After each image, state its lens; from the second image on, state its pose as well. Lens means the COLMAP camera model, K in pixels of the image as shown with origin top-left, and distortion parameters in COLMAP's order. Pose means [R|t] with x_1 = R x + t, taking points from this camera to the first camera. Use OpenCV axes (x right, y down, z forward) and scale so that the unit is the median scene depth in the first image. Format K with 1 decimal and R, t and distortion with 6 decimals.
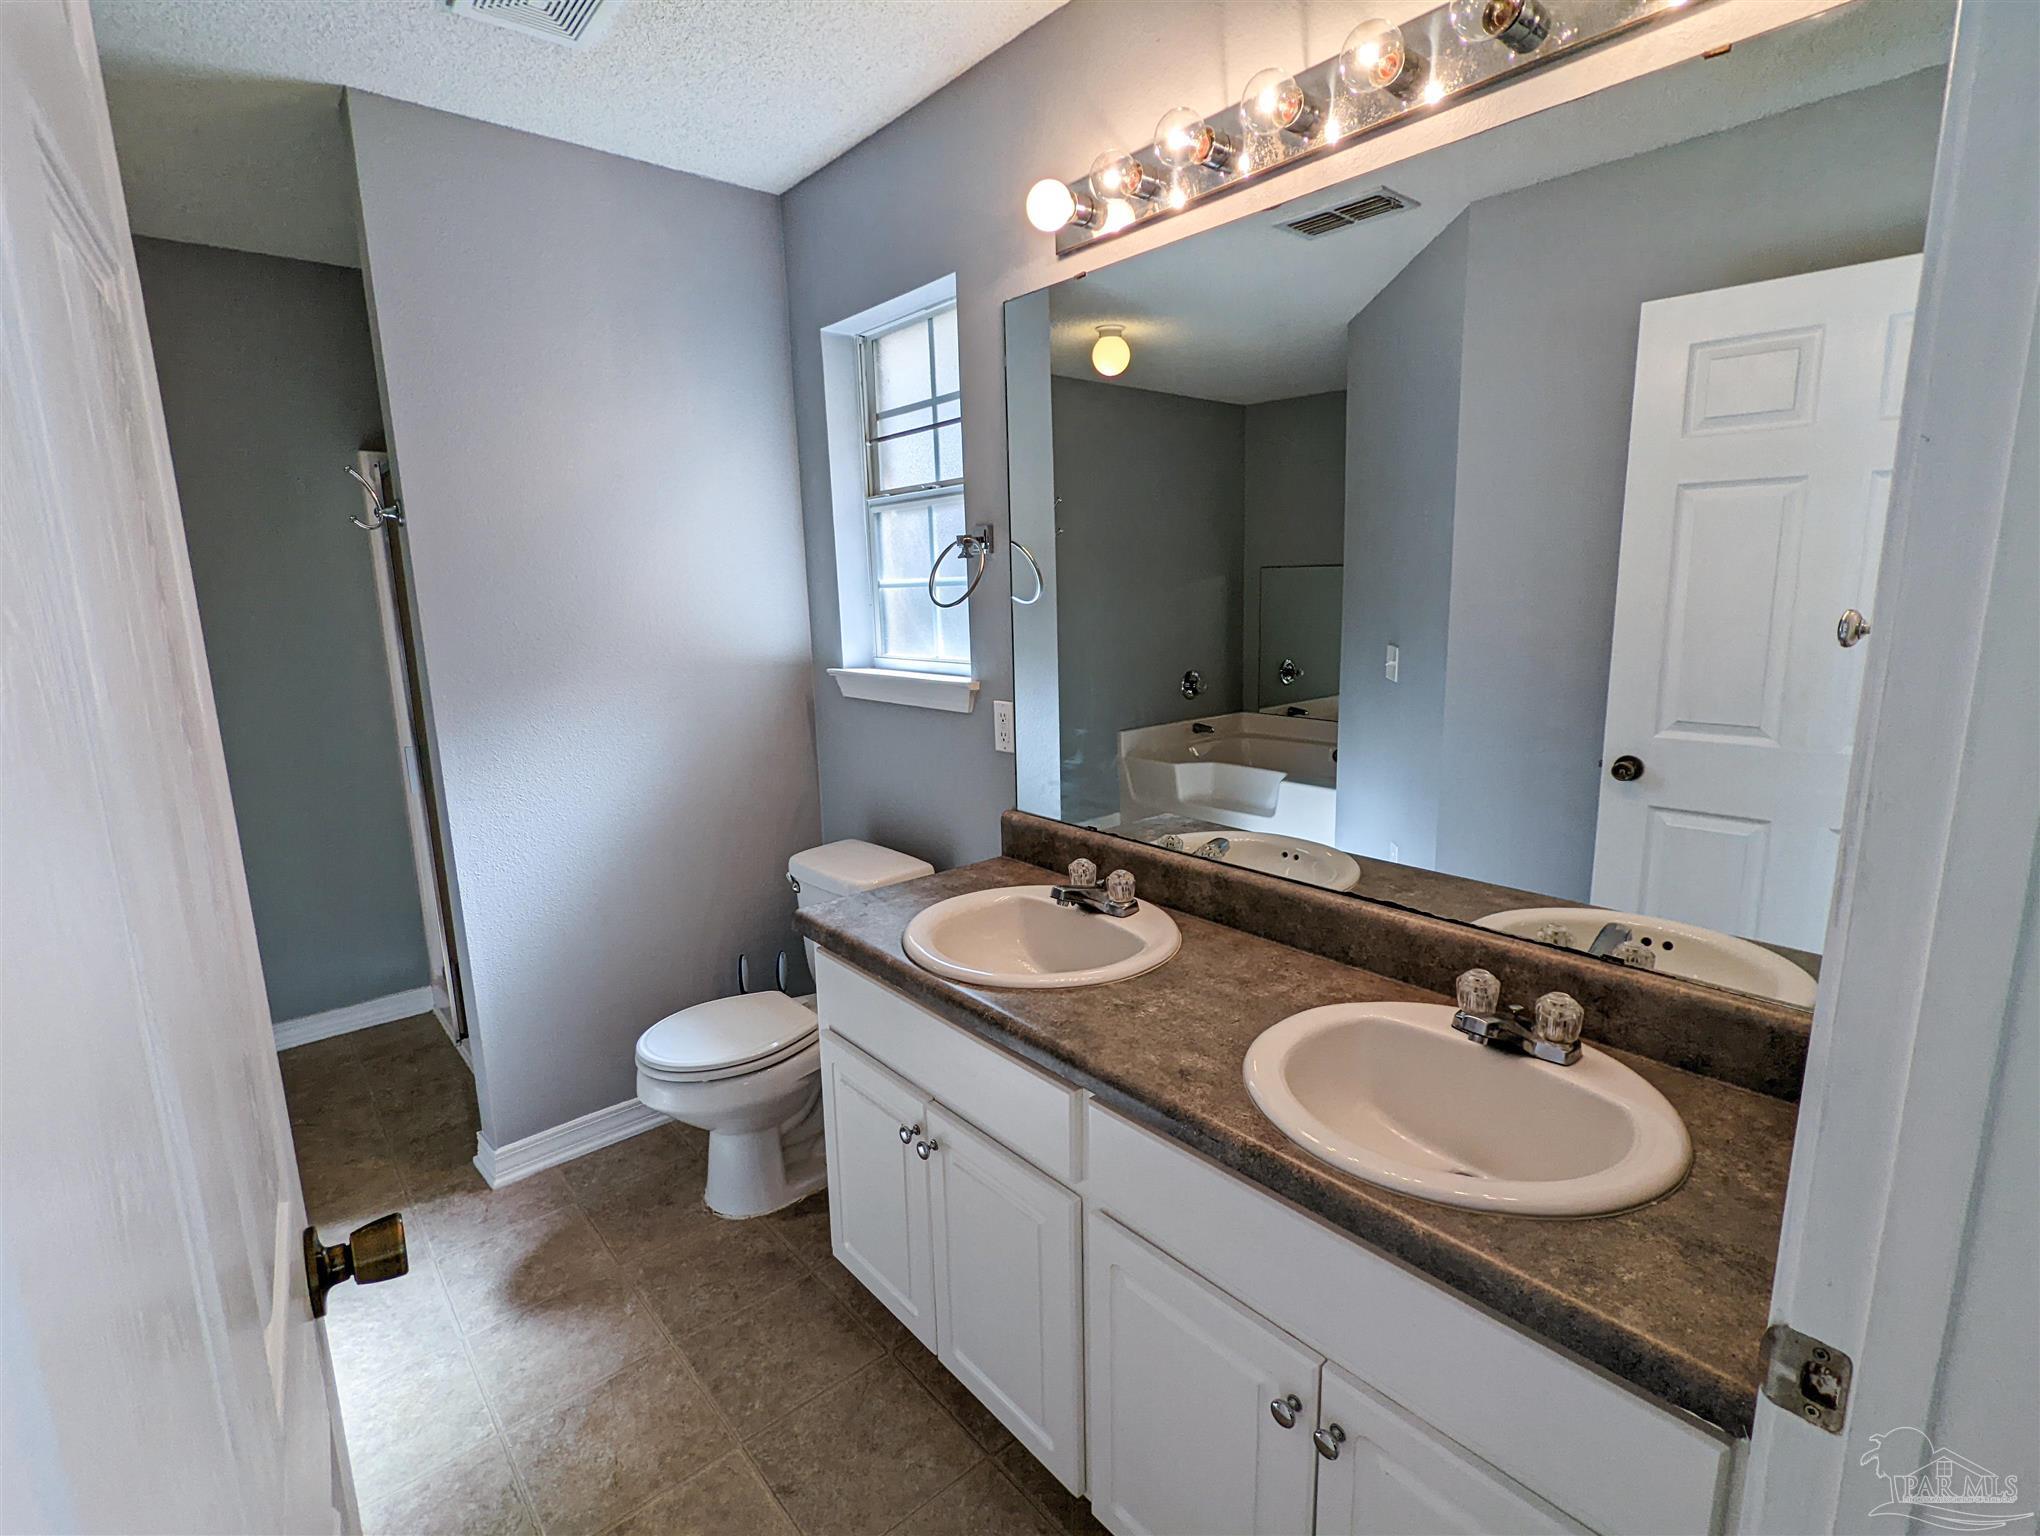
lens RADIAL K [[991.3, 0, 1016.3], [0, 991.3, 768.8], [0, 0, 1]] dist [-0.000382, -0.000621]
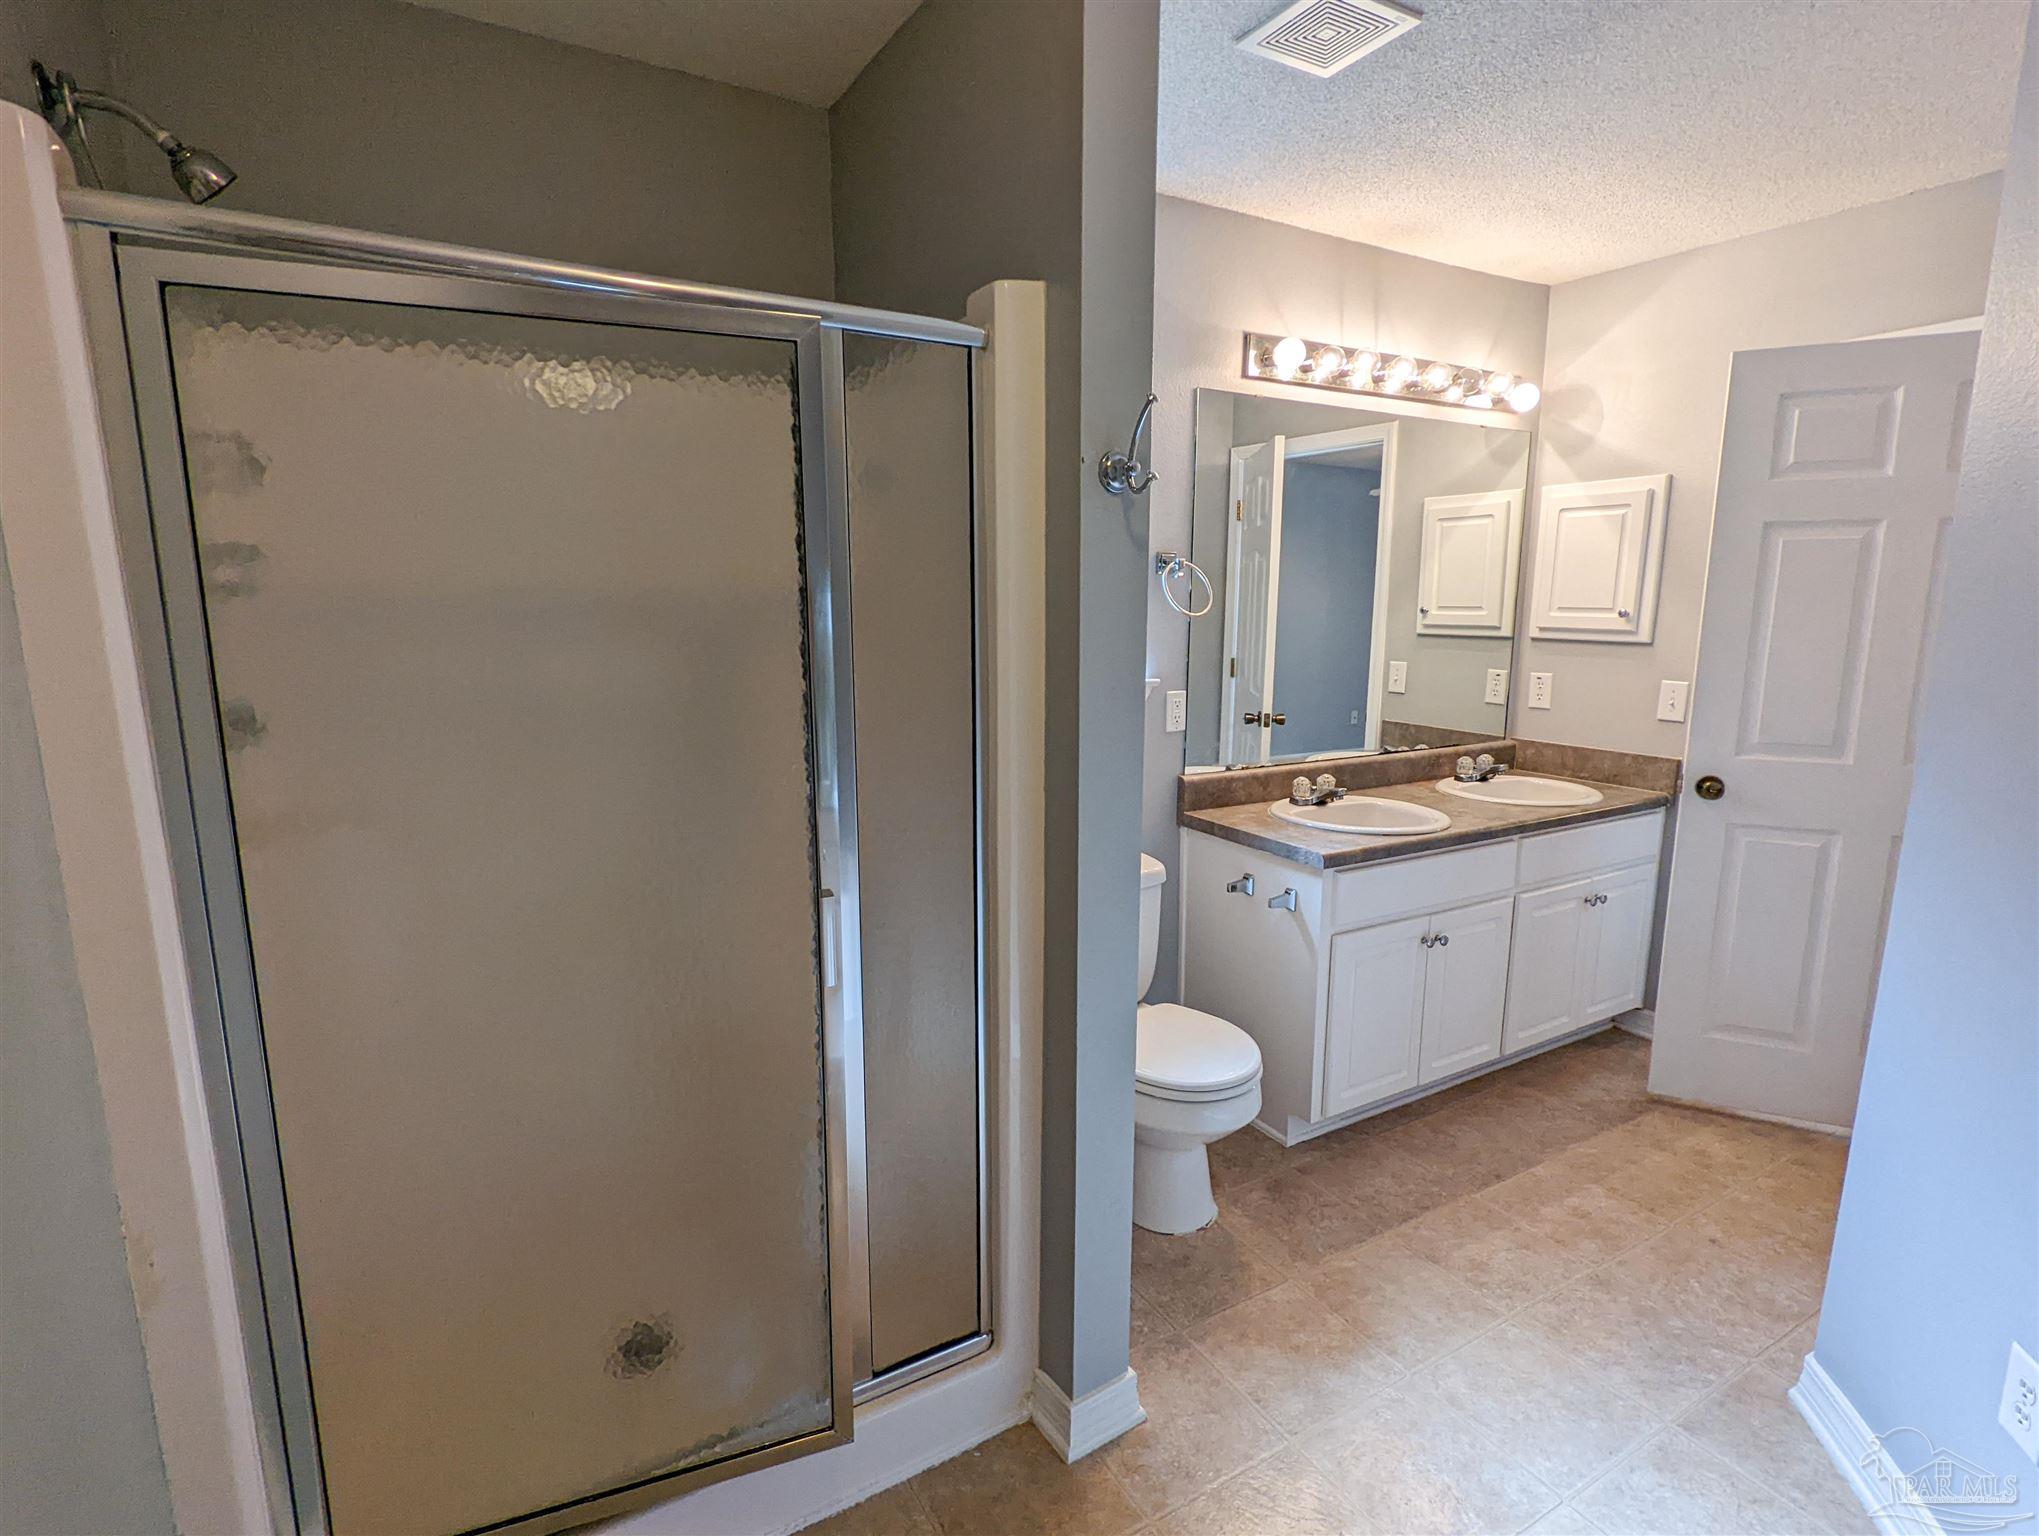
lens RADIAL K [[990.8, 0, 1015.8], [0, 990.8, 768.8], [0, 0, 1]] dist [-0.000382, -0.000621]
pose [[0.178785, -0.152687, 0.971968, -1.557591], [0.182519, 0.975885, 0.119729, -0.195288], [-0.966811, 0.155997, 0.202342, 1.147021]]
